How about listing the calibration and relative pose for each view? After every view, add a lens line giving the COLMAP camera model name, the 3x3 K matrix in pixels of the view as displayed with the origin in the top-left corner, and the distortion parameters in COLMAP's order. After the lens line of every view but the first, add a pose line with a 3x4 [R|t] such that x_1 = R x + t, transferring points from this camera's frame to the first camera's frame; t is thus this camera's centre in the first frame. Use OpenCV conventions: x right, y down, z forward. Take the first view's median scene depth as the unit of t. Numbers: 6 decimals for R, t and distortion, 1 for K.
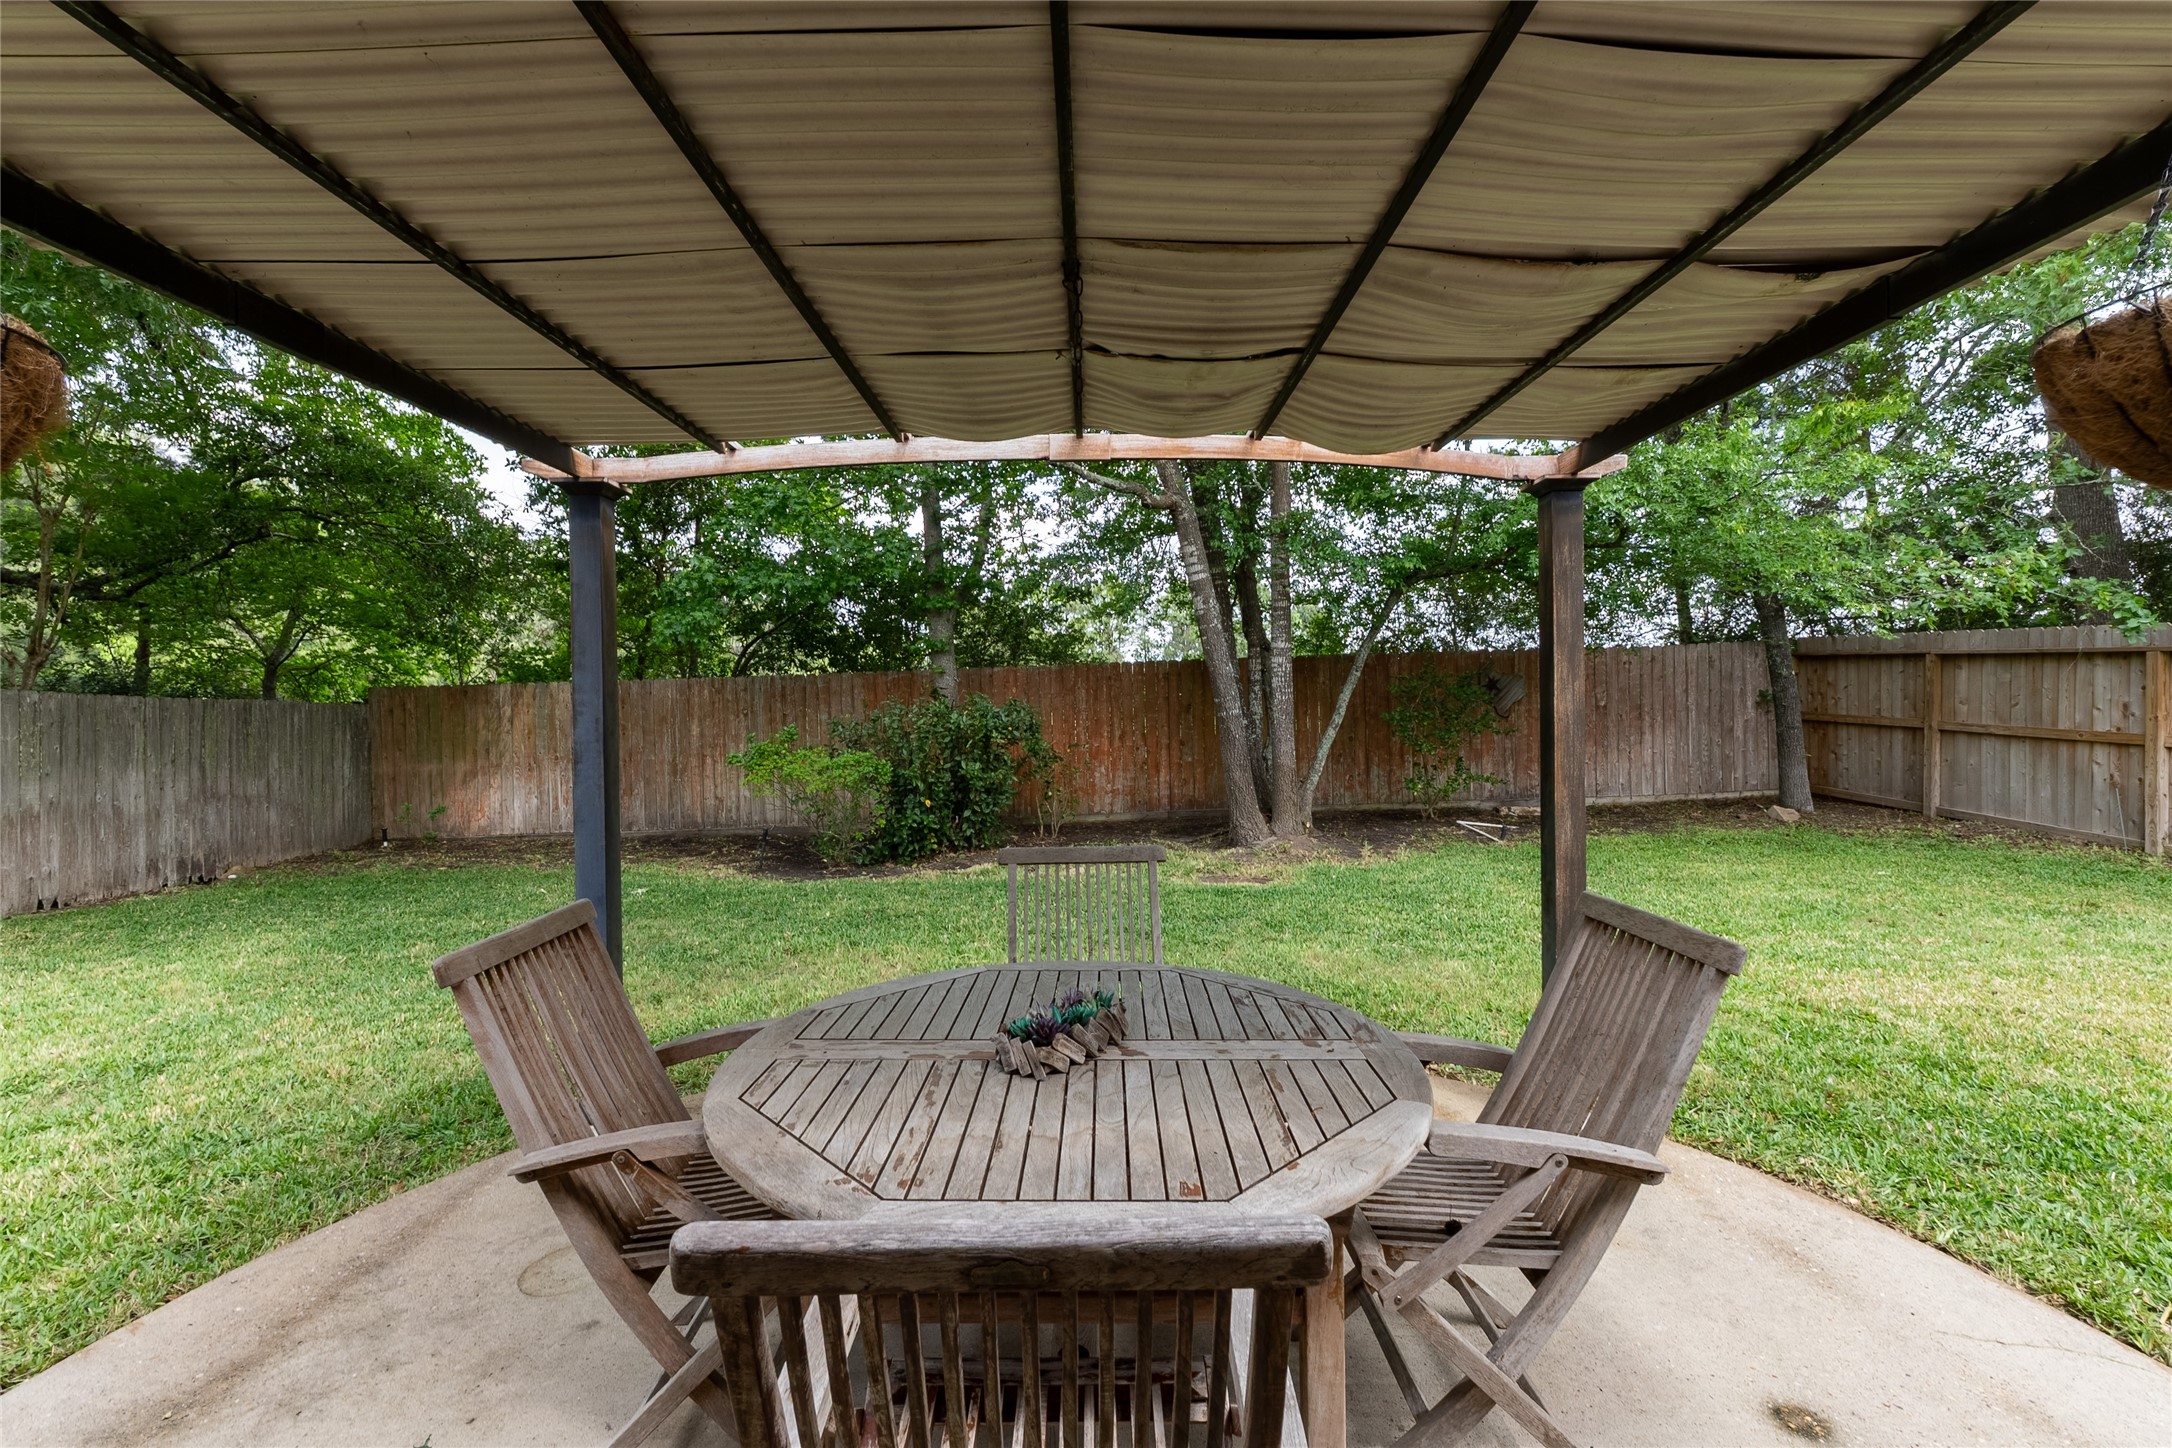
lens RADIAL K [[983.4, 0, 1043.8], [0, 983.4, 725.8], [0, 0, 1]] dist [0.001836, 0.000314]
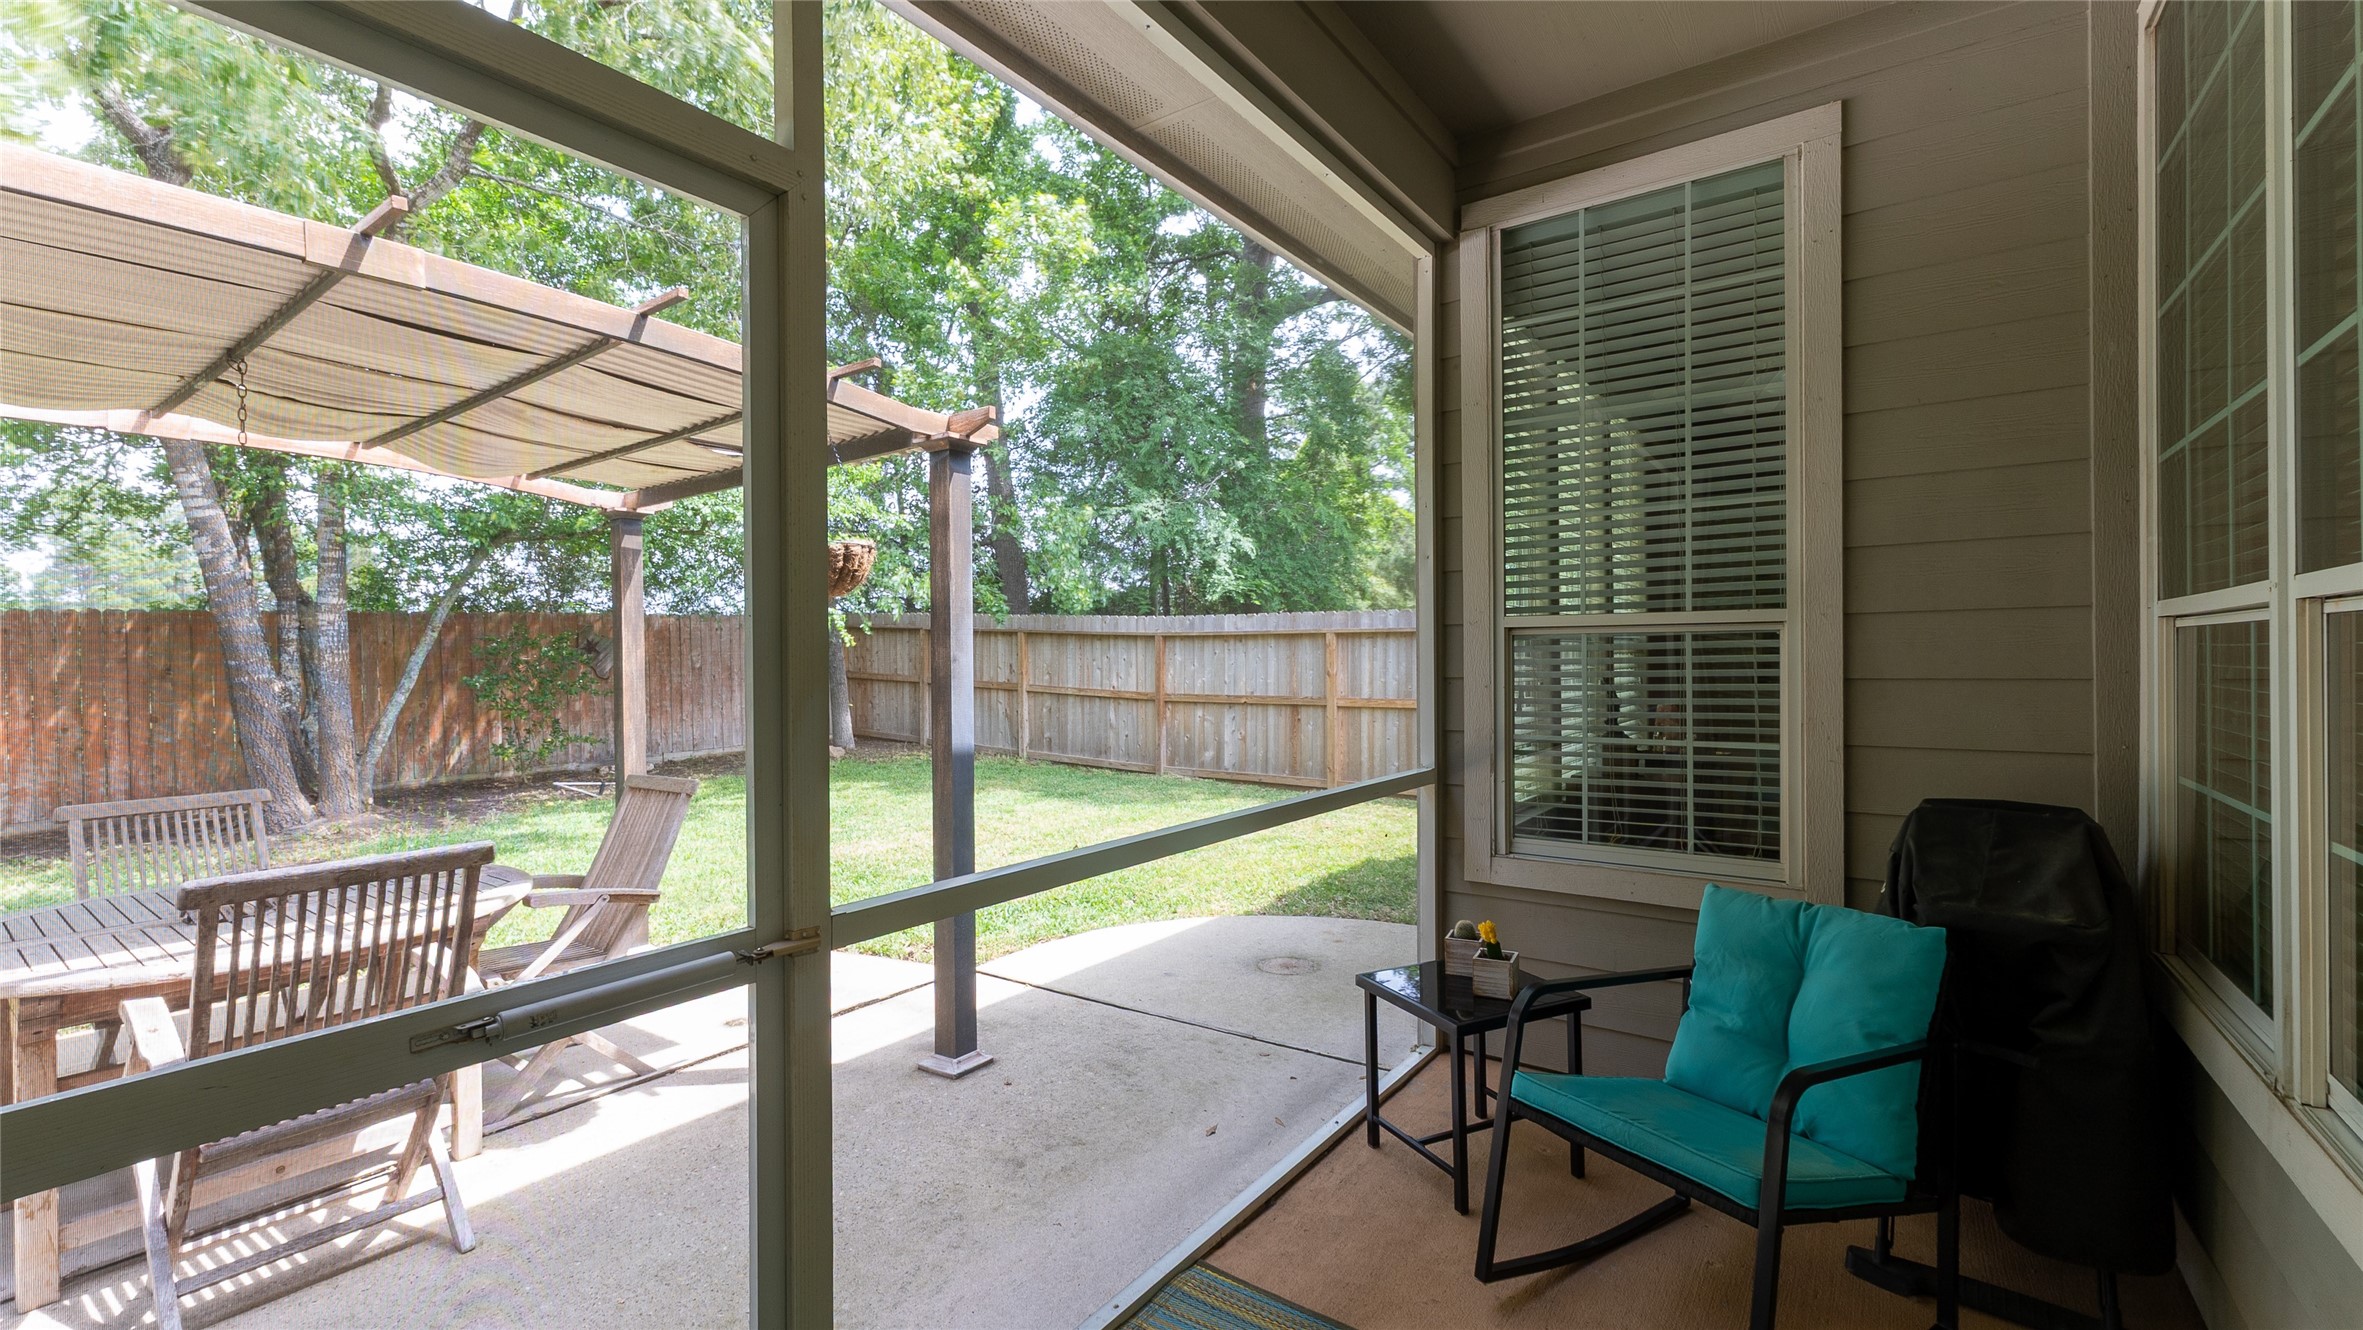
lens RADIAL K [[989.5, 0, 1181.5], [0, 989.5, 665.0], [0, 0, 1]] dist [0.012341, -0.000083]
pose [[0.572861, -0.002585, 0.819649, -0.041878], [0.021422, 0.999701, -0.011819, 0.002220], [-0.819373, 0.024329, 0.572745, -0.102492]]
